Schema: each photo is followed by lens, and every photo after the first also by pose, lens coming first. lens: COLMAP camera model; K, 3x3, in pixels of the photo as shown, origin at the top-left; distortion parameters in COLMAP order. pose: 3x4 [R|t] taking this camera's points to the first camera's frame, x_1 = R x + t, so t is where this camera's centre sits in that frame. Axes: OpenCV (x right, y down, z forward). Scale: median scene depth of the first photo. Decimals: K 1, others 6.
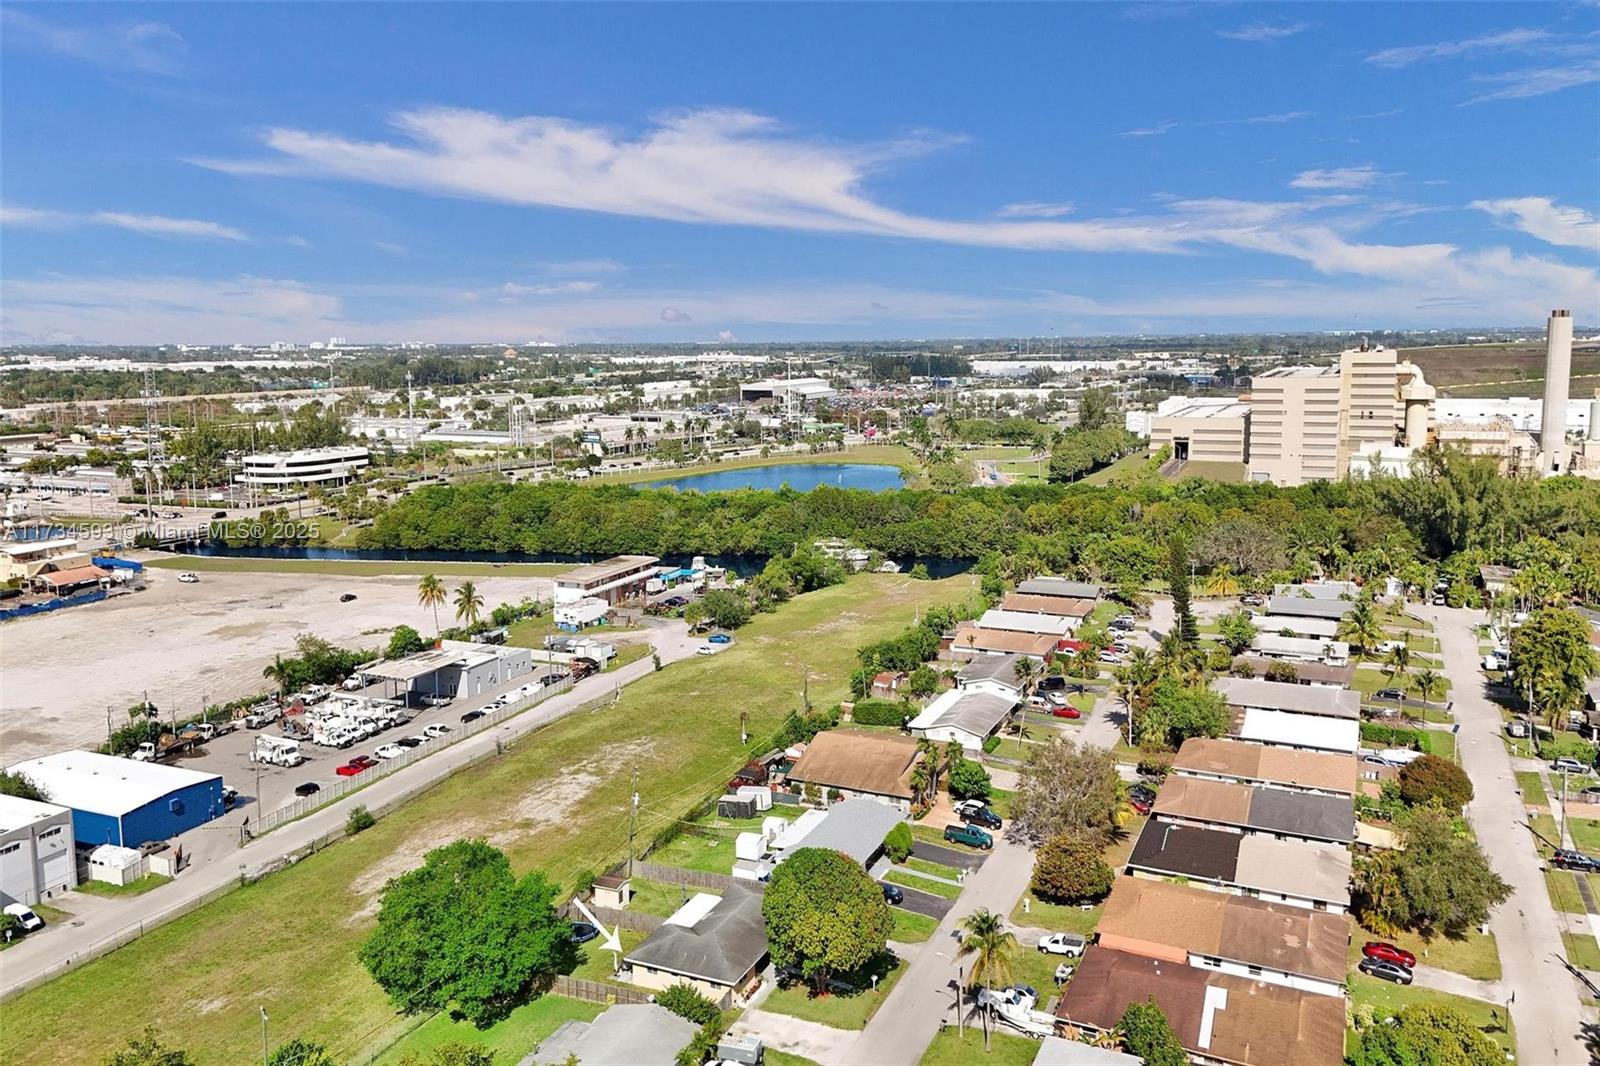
lens RADIAL K [[1187.7, 0, 821.4], [0, 1187.7, 530.6], [0, 0, 1]] dist [0.093536, -0.057742]
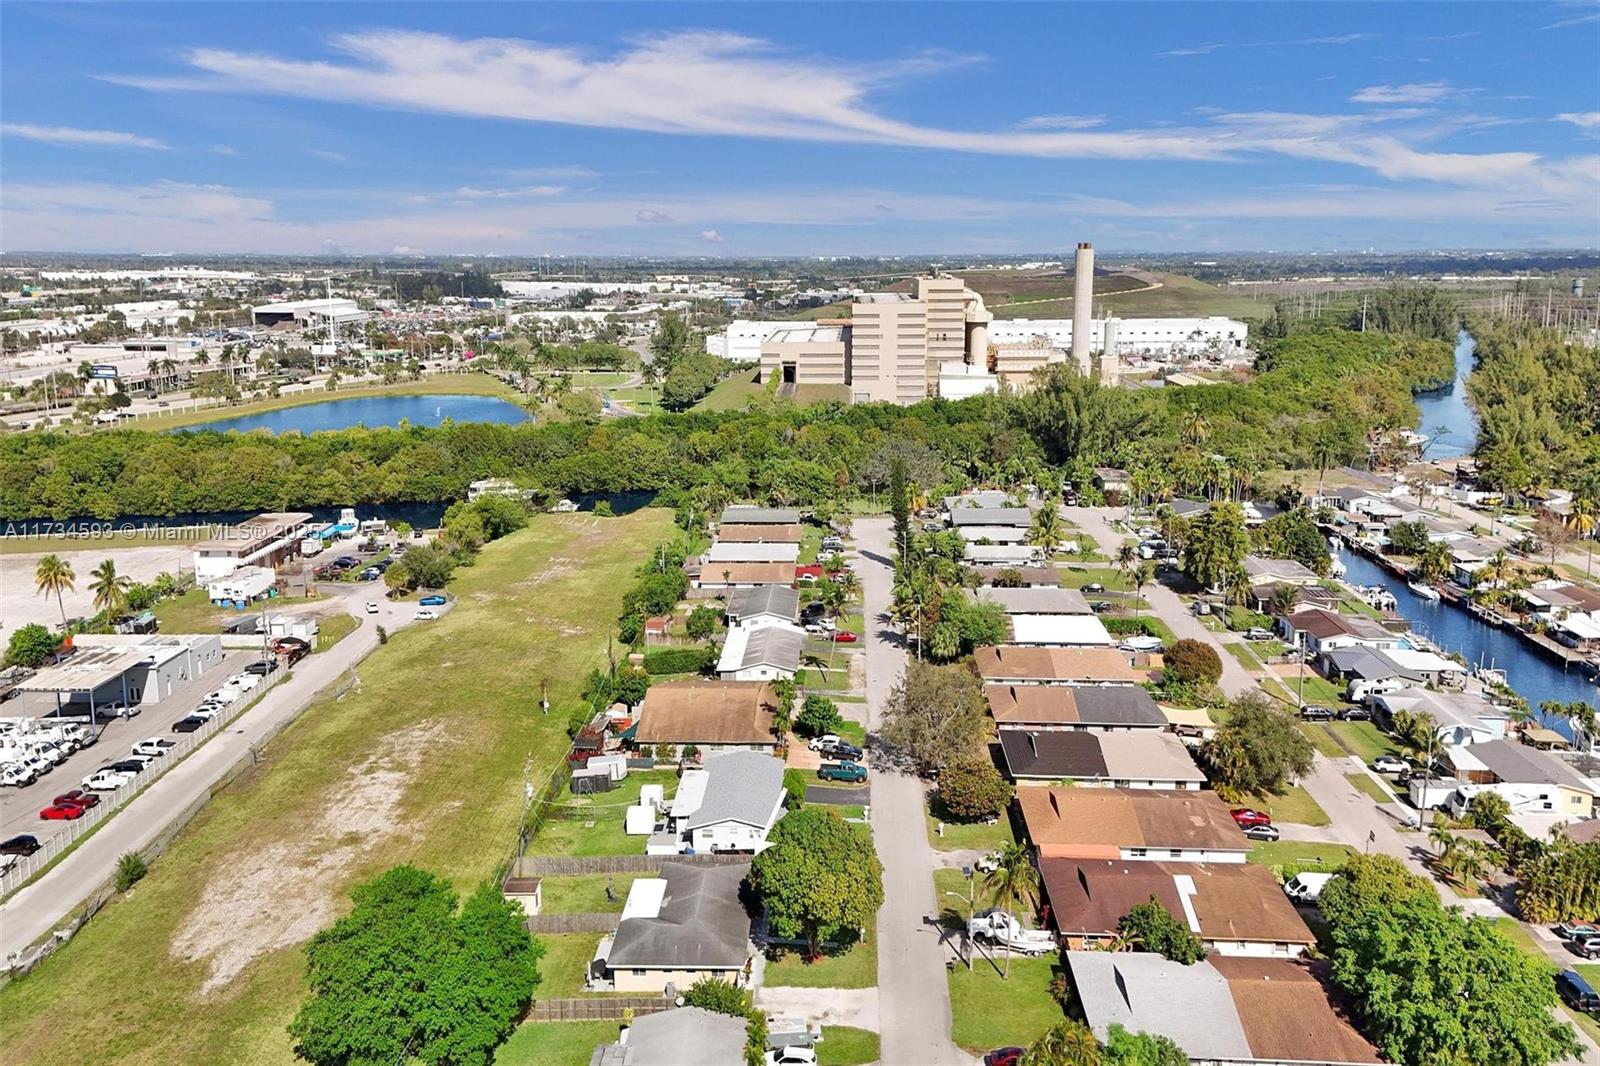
lens RADIAL K [[1187.7, 0, 821.4], [0, 1187.7, 530.6], [0, 0, 1]] dist [0.093536, -0.057742]
pose [[0.926773, -0.076987, 0.367648, -0.175917], [0.053799, 0.995885, 0.072924, -0.013898], [-0.371749, -0.047805, 0.927101, 0.067025]]
